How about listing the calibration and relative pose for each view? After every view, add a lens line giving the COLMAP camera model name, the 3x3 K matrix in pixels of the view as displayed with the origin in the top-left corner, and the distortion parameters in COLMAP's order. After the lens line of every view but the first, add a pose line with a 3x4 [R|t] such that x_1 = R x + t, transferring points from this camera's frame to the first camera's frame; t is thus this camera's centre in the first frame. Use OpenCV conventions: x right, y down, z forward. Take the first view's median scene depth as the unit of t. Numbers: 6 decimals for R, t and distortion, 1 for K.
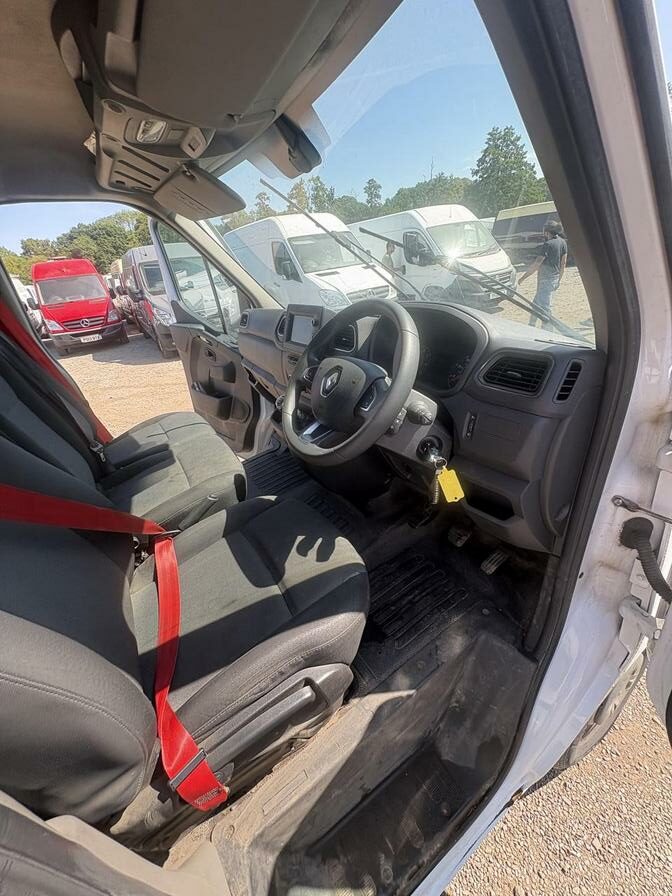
lens RADIAL K [[353.8, 0, 337.0], [0, 353.8, 448.9], [0, 0, 1]] dist [0.000610, -0.000211]
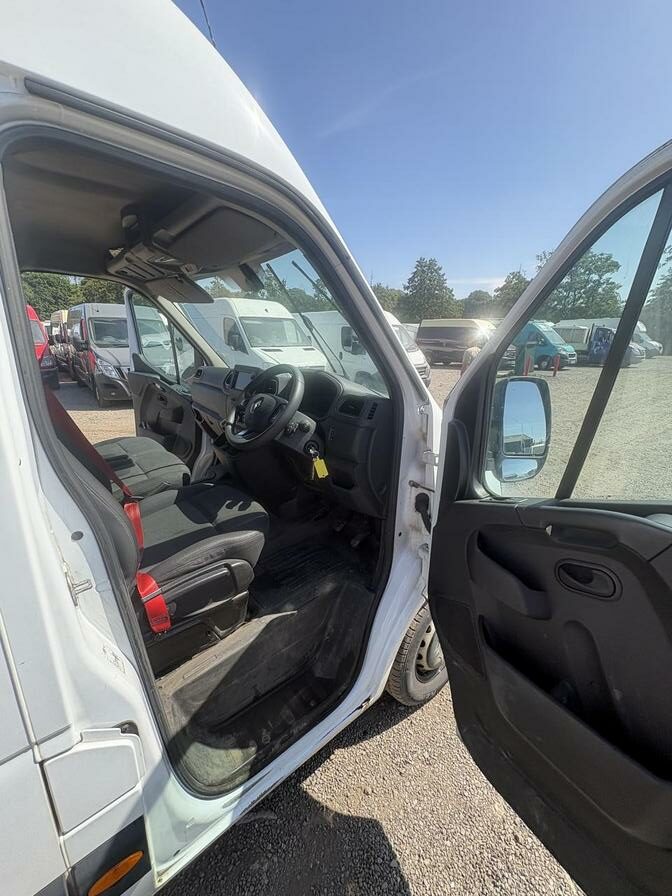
lens RADIAL K [[356.9, 0, 337.6], [0, 356.9, 447.2], [0, 0, 1]] dist [-0.002242, 0.000826]
pose [[0.981758, 0.081364, 0.171845, 0.066576], [-0.044573, 0.977114, -0.207994, 0.275133], [-0.184835, 0.196540, 0.962916, -0.558929]]
